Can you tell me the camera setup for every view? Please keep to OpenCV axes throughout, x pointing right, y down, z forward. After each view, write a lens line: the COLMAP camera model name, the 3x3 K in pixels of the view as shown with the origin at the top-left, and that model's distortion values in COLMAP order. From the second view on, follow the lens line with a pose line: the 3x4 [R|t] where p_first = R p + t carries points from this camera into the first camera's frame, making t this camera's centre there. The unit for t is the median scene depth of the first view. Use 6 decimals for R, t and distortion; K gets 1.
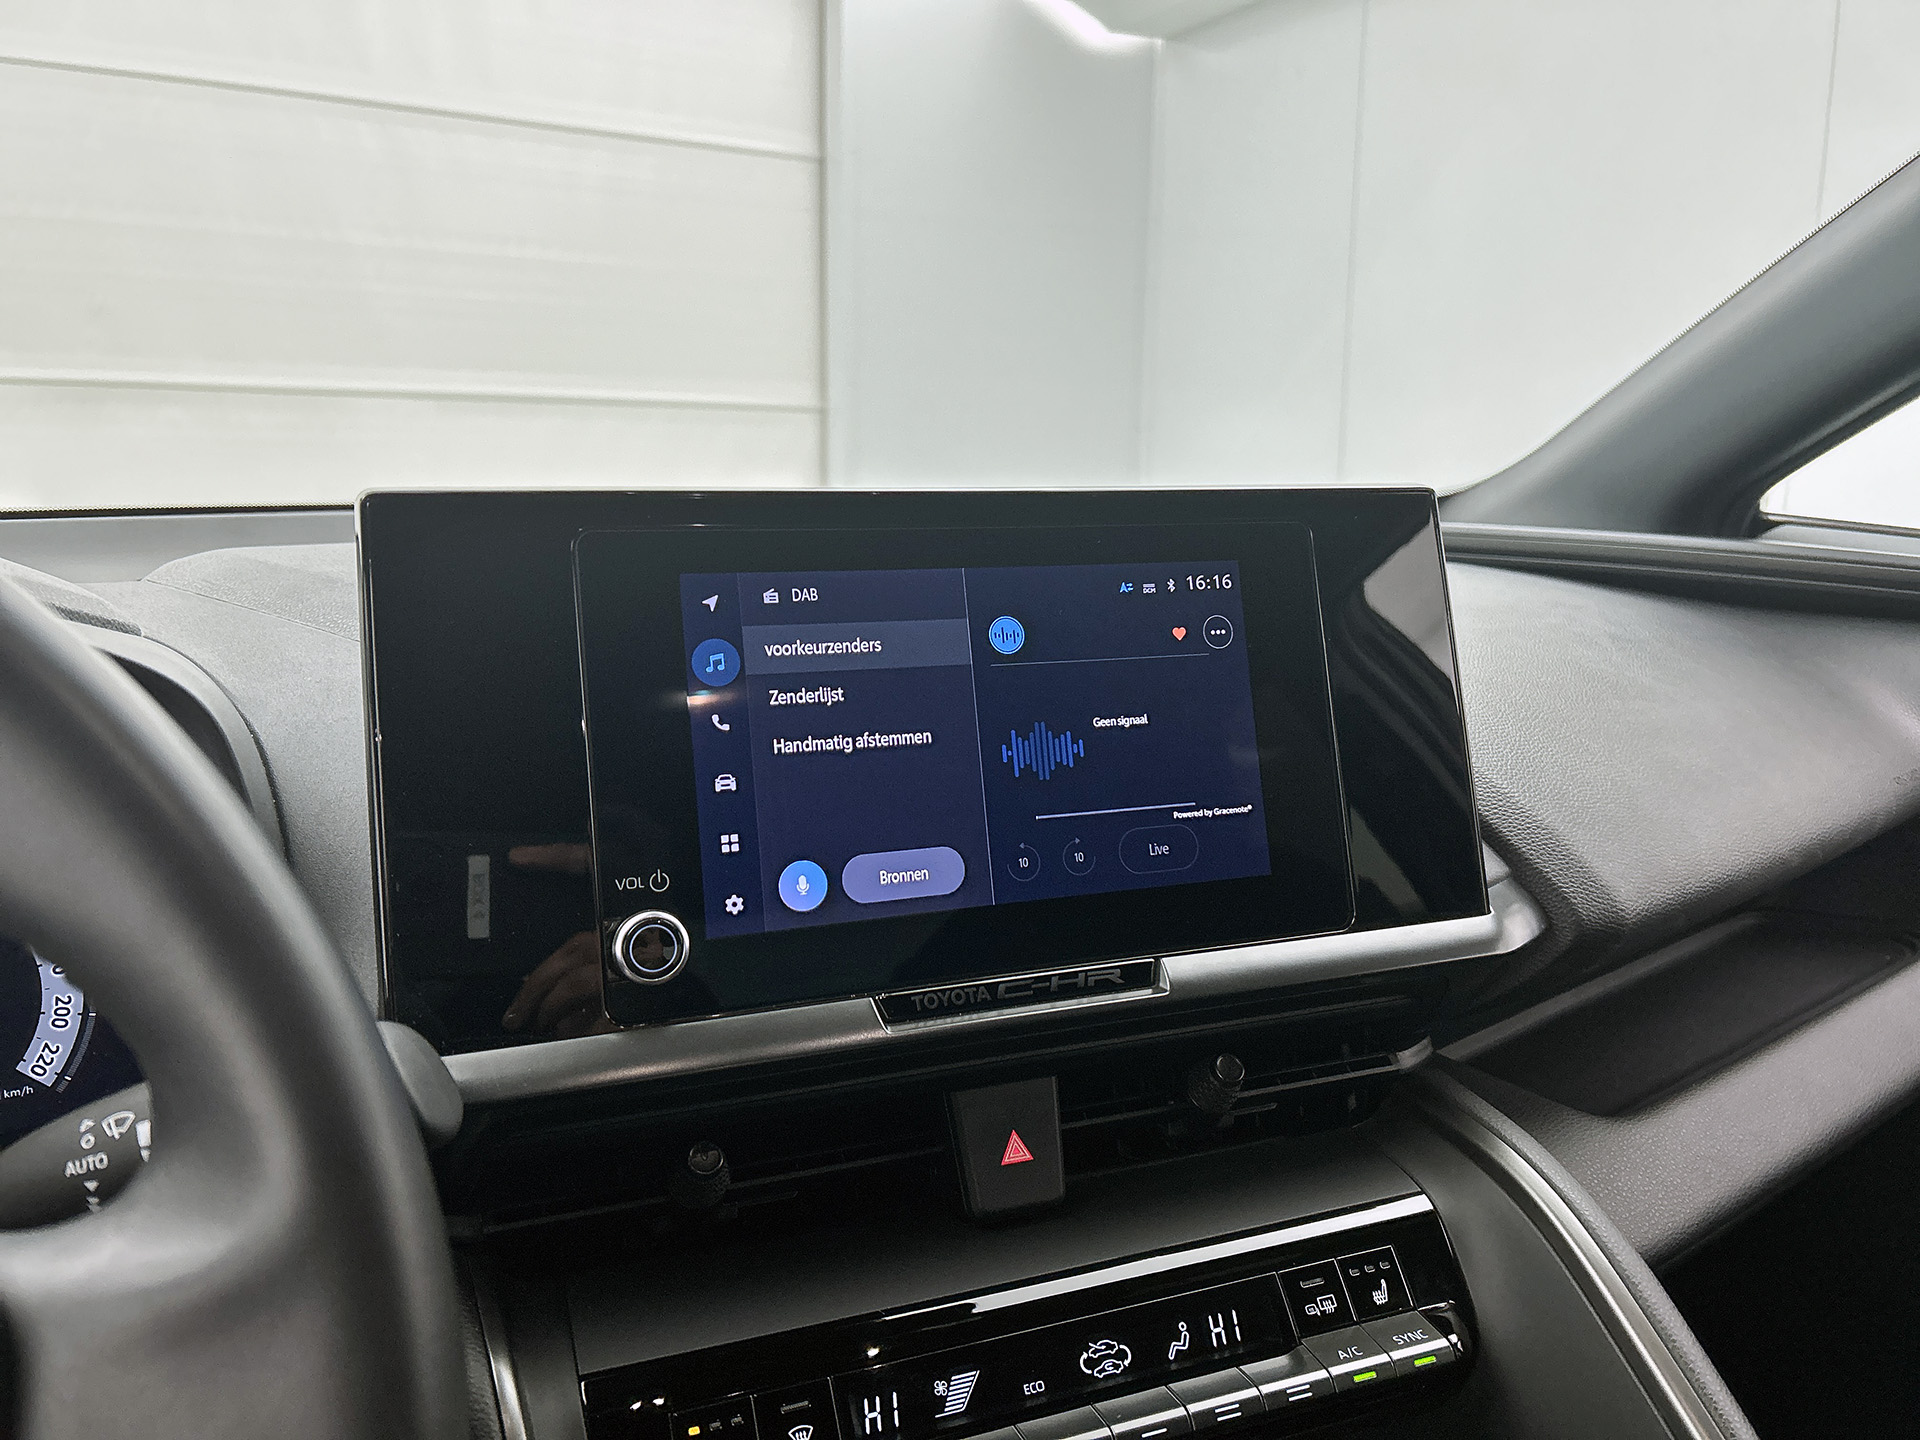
lens RADIAL K [[1477.3, 0, 977.3], [0, 1477.3, 712.1], [0, 0, 1]] dist [0.043352, -0.069350]
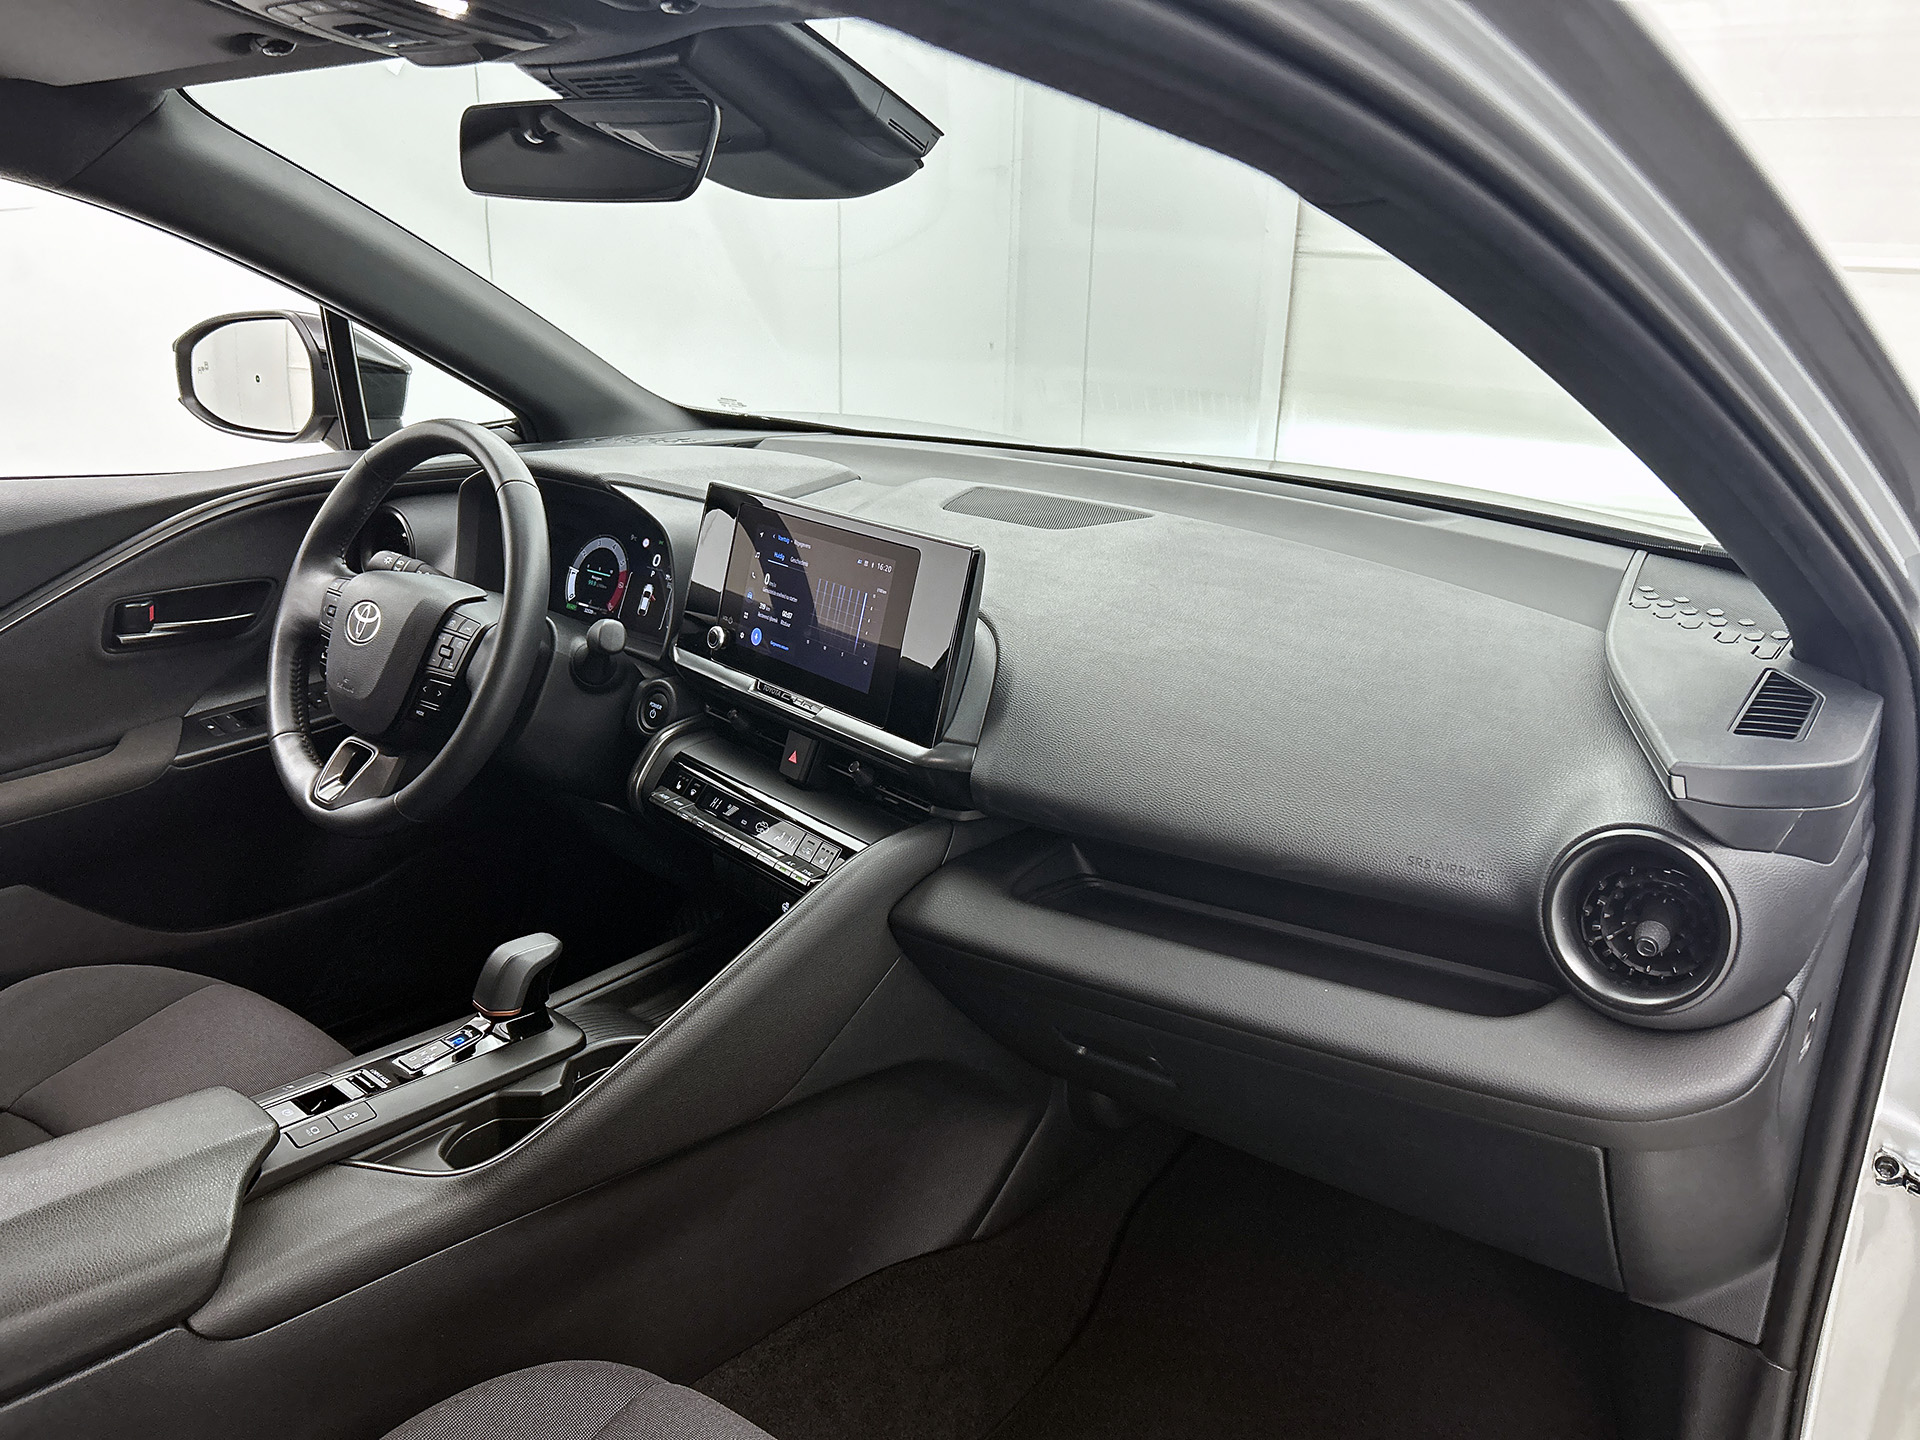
lens RADIAL K [[1421.5, 0, 966.9], [0, 1421.5, 726.9], [0, 0, 1]] dist [0.112160, -0.266552]
pose [[0.342795, 0.304387, -0.888730, 2.459445], [-0.177737, 0.949978, 0.256809, -0.485461], [0.922443, 0.069927, 0.379748, 0.313353]]
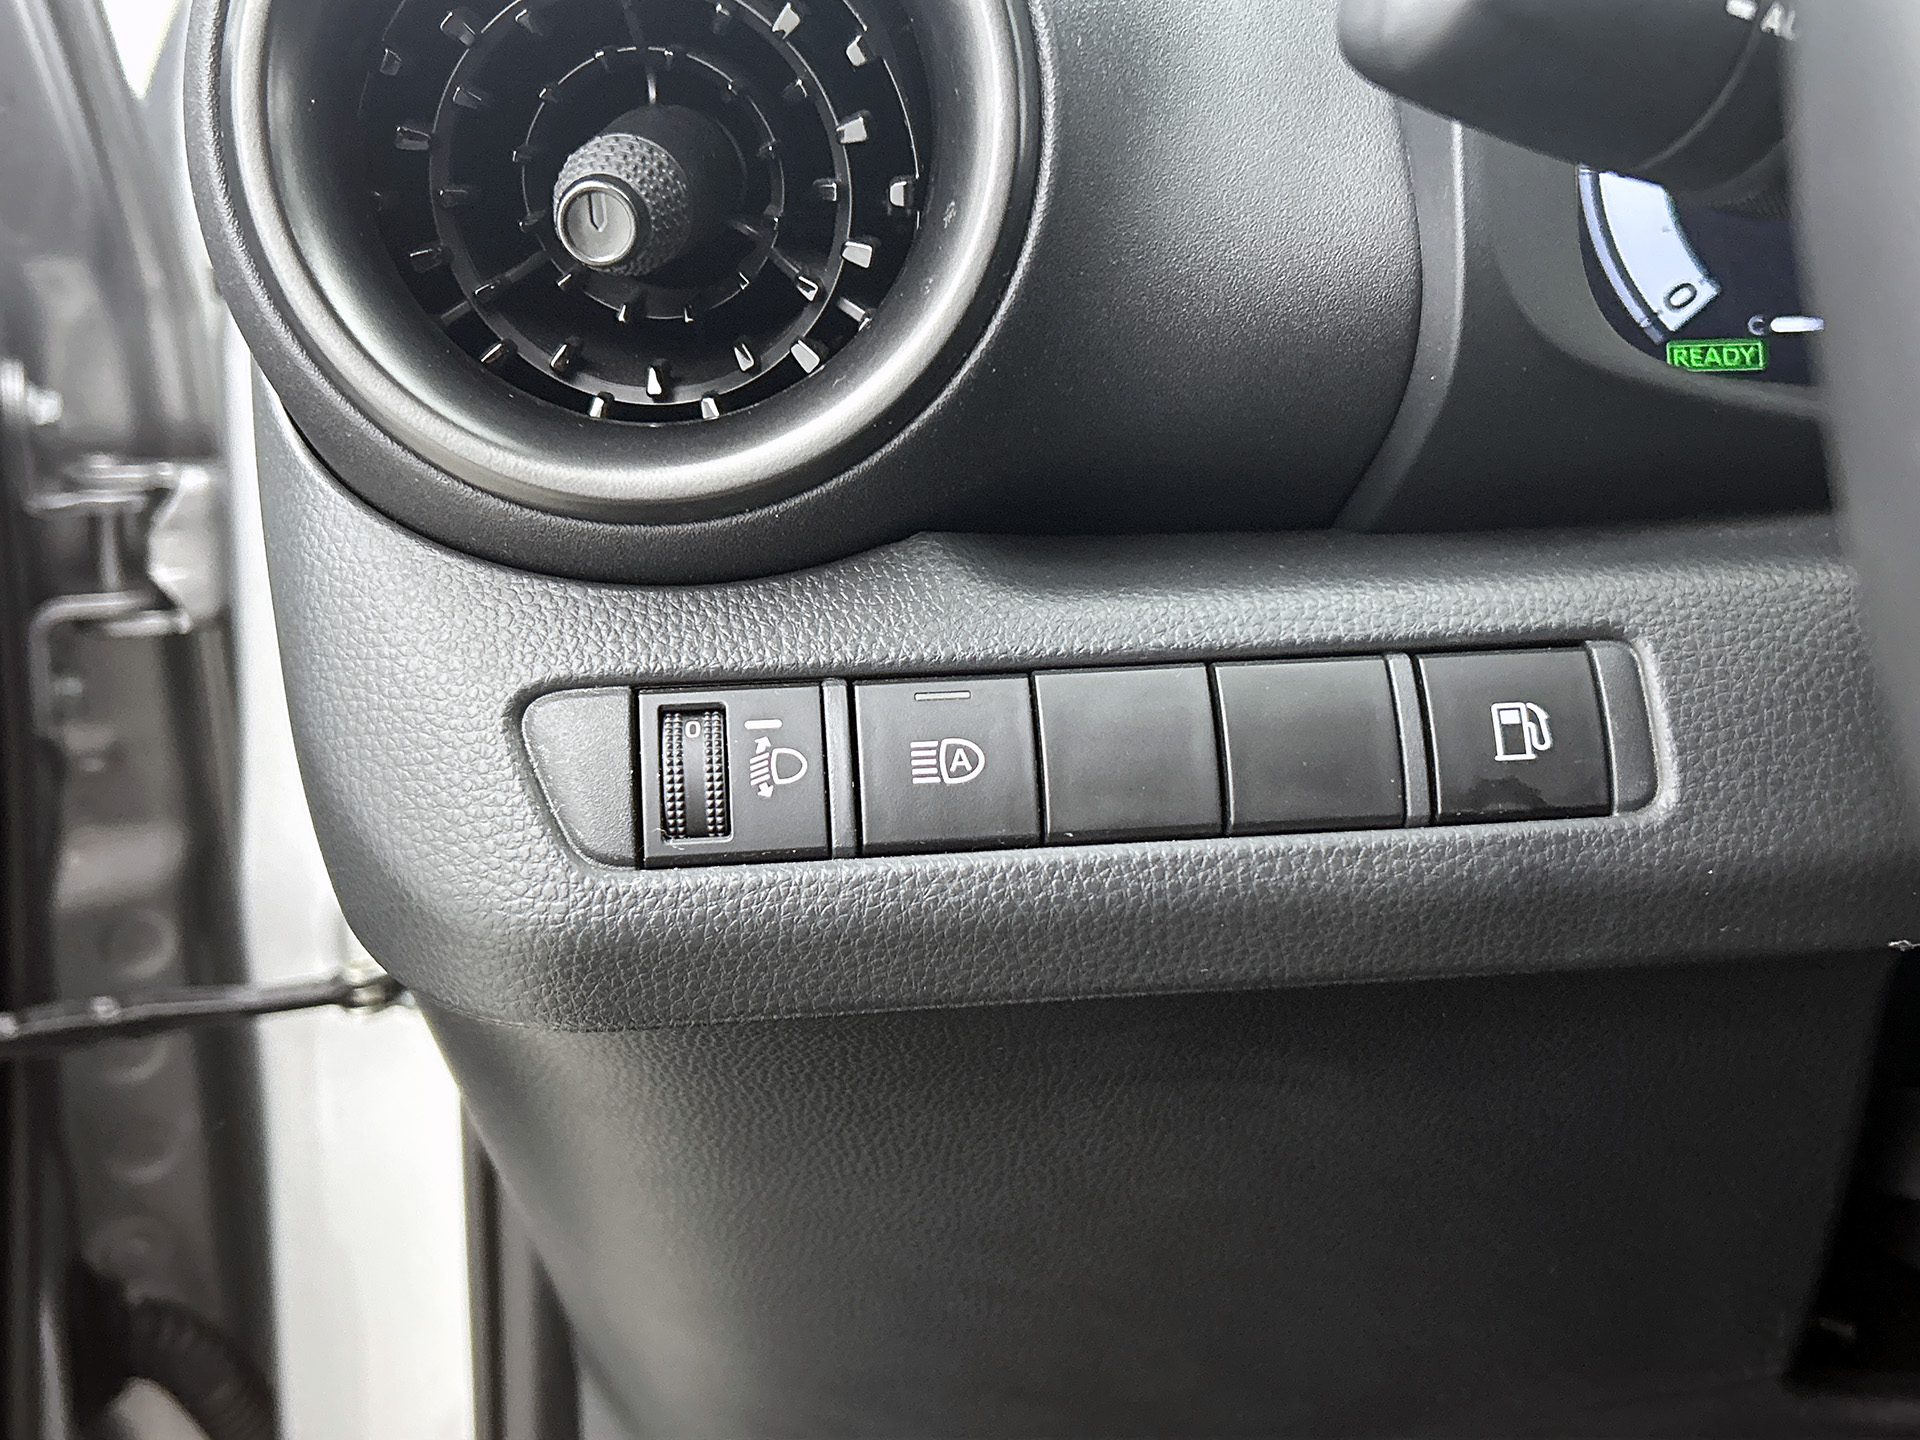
lens RADIAL K [[2075.3, 0, 960.0], [0, 2075.3, 720.0], [0, 0, 1]] dist [0.078364, -0.428353]
pose [[0.841203, 0.124071, -0.526292, -0.879459], [-0.053439, 0.987630, 0.147415, 0.345622], [0.538072, -0.095881, 0.837428, -0.146456]]
